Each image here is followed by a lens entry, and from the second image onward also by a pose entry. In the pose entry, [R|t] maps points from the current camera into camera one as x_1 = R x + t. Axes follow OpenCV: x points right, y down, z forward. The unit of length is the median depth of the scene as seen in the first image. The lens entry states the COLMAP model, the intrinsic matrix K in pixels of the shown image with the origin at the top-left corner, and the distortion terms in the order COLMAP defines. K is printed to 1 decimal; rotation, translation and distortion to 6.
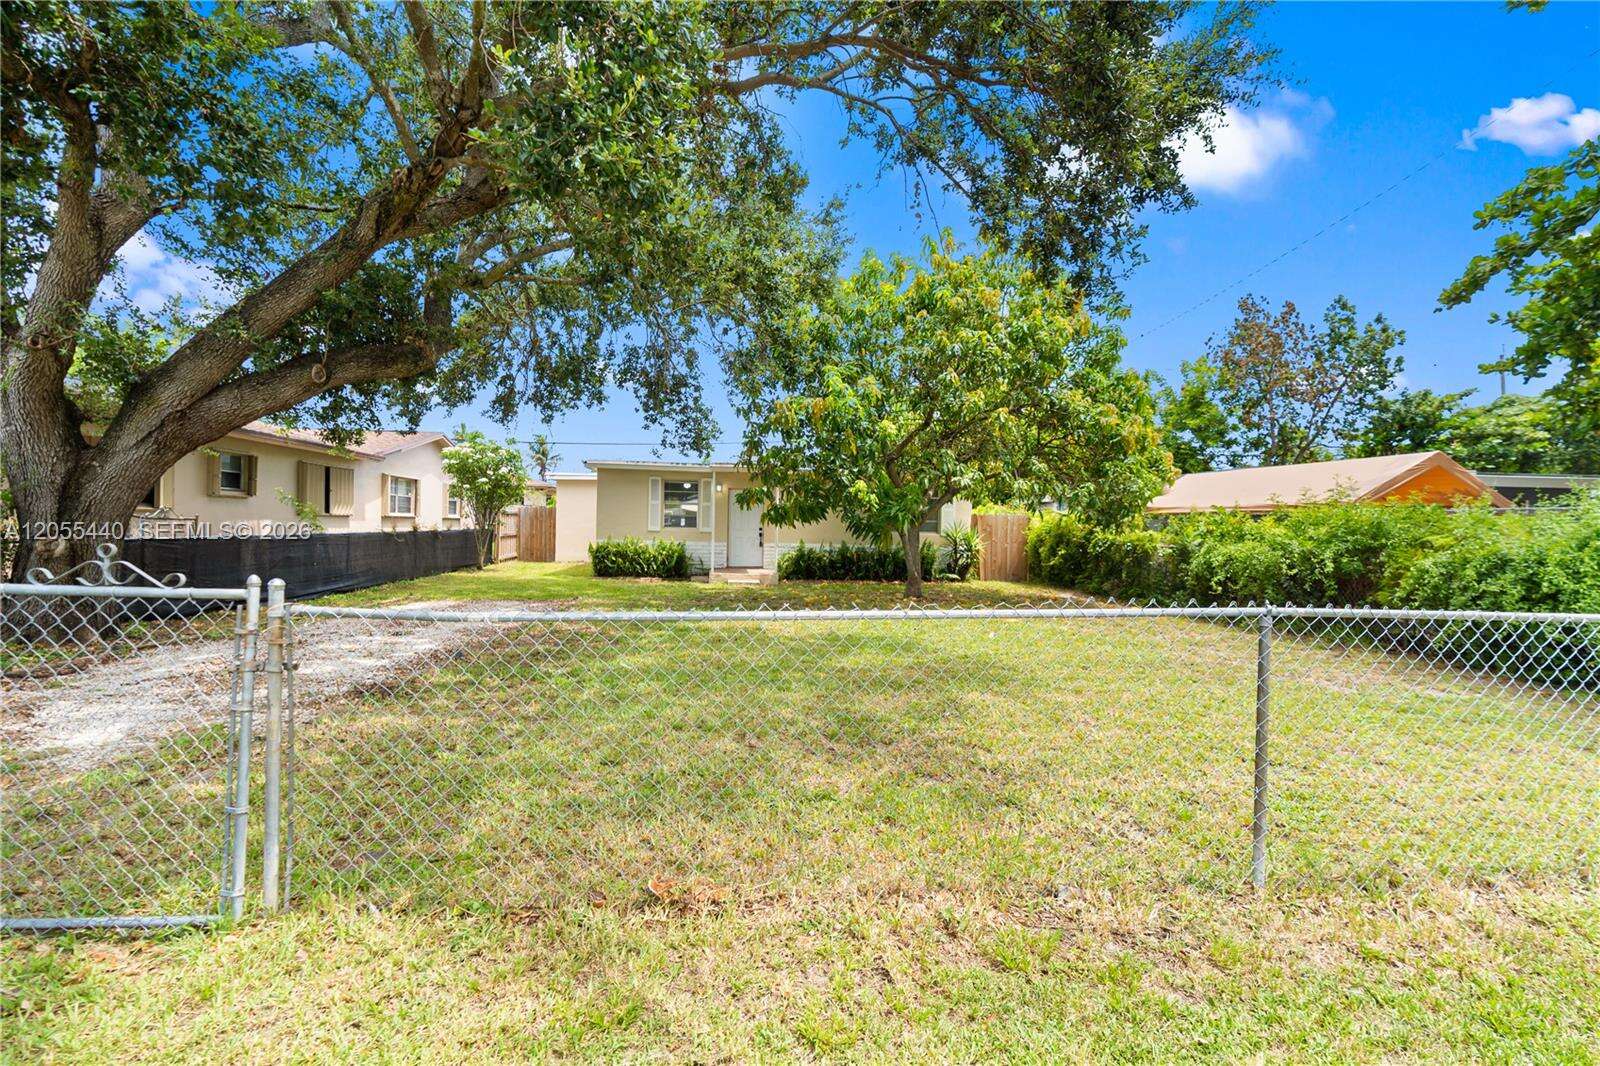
lens RADIAL K [[743.3, 0, 801.7], [0, 743.3, 524.9], [0, 0, 1]] dist [-0.007856, 0.000402]
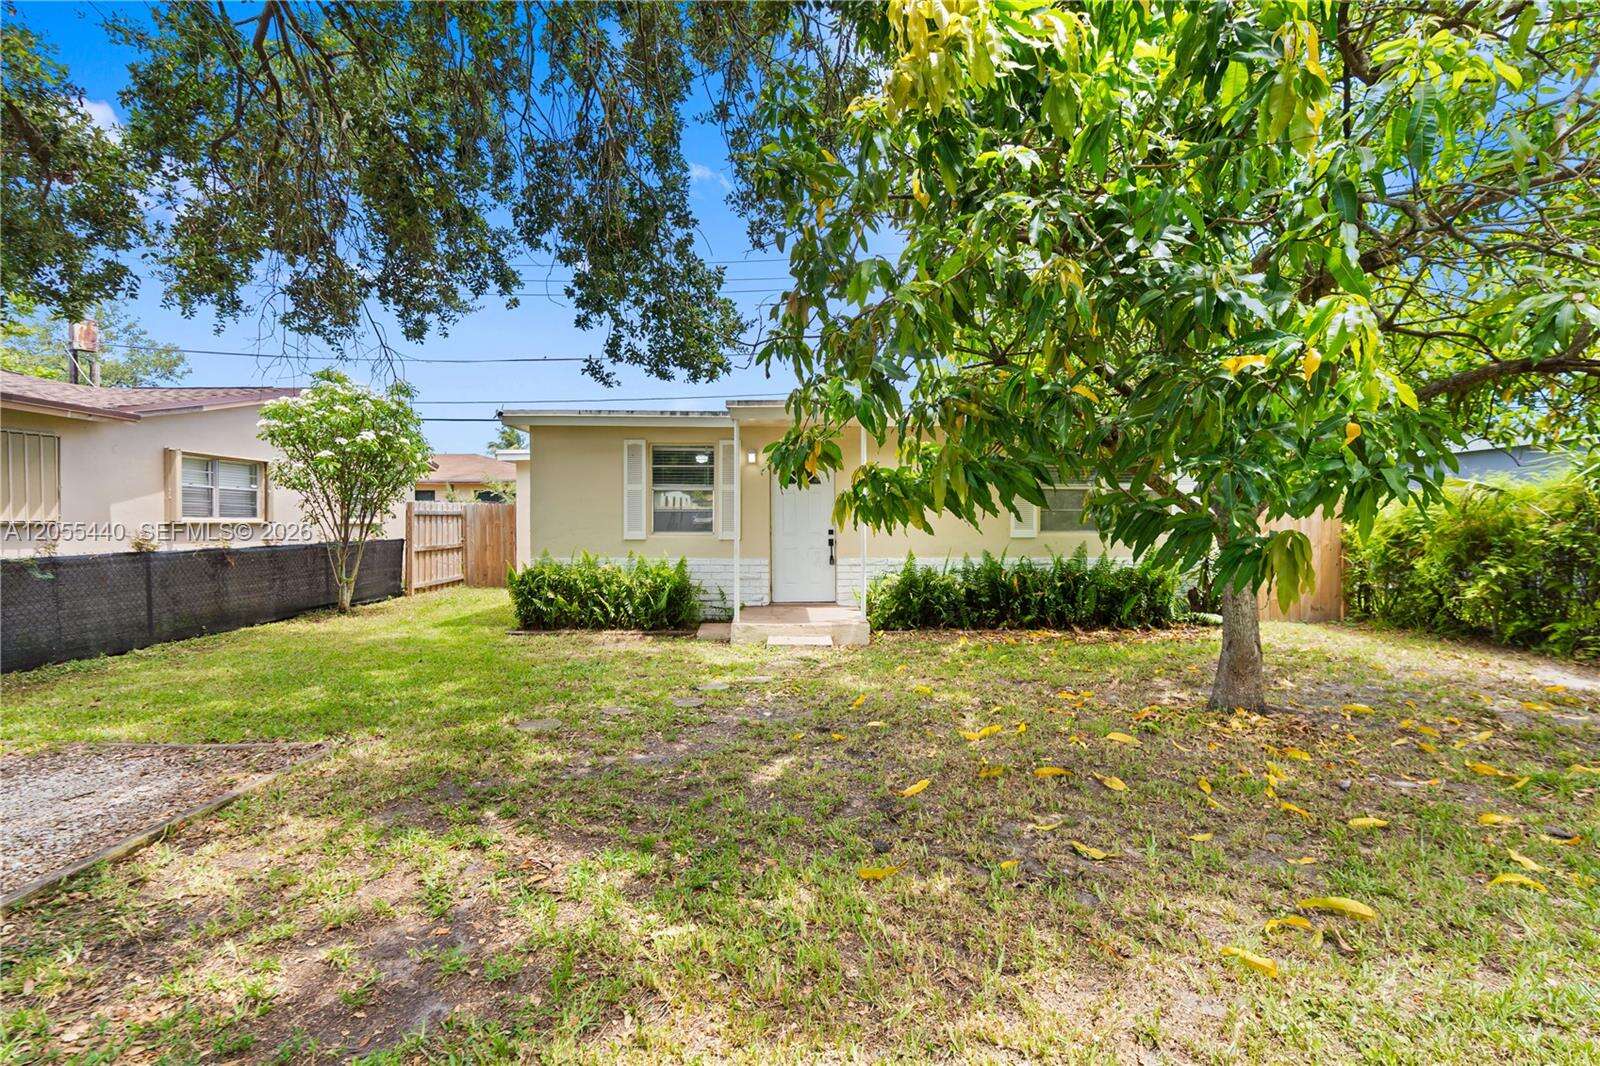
lens RADIAL K [[743.3, 0, 801.7], [0, 743.3, 524.9], [0, 0, 1]] dist [-0.007856, 0.000402]
pose [[0.995763, -0.022252, -0.089227, -0.029867], [0.022596, 0.999741, 0.002857, -0.001570], [0.089140, -0.004862, 0.996007, 0.492673]]
